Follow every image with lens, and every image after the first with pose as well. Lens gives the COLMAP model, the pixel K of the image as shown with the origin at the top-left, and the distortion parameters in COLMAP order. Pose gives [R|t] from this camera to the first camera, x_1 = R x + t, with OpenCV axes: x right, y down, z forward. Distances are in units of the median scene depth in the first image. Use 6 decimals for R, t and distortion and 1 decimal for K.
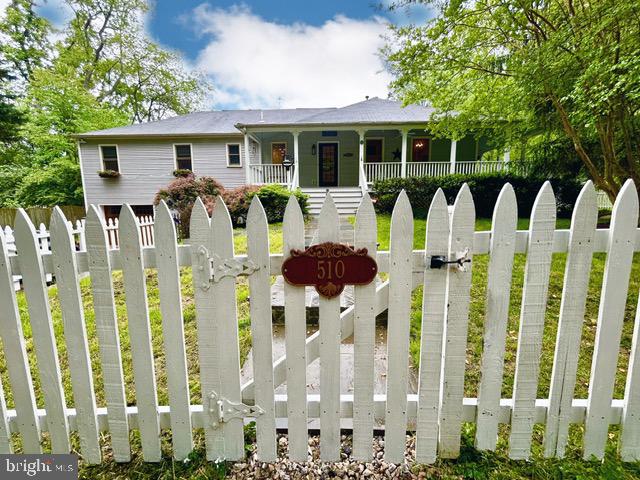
lens RADIAL K [[250.4, 0, 316.3], [0, 250.4, 235.1], [0, 0, 1]] dist [-0.000823, 0.000265]
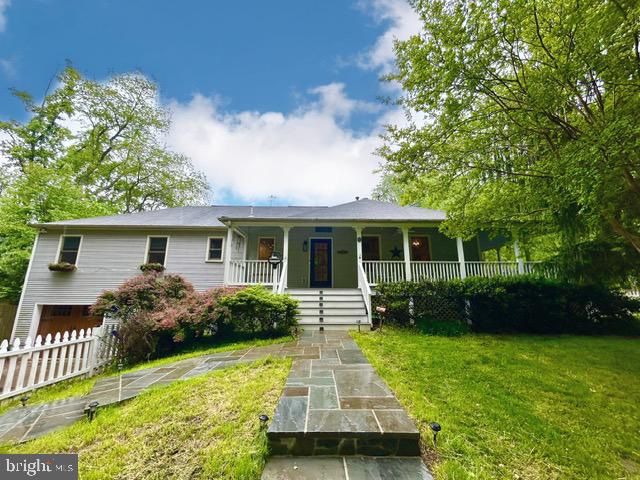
lens RADIAL K [[250.4, 0, 316.3], [0, 250.4, 235.1], [0, 0, 1]] dist [-0.000823, 0.000265]
pose [[0.998652, 0.023465, 0.046307, -0.012473], [-0.005322, 0.933589, -0.358307, -0.050254], [-0.051639, 0.357577, 0.932455, 0.133493]]
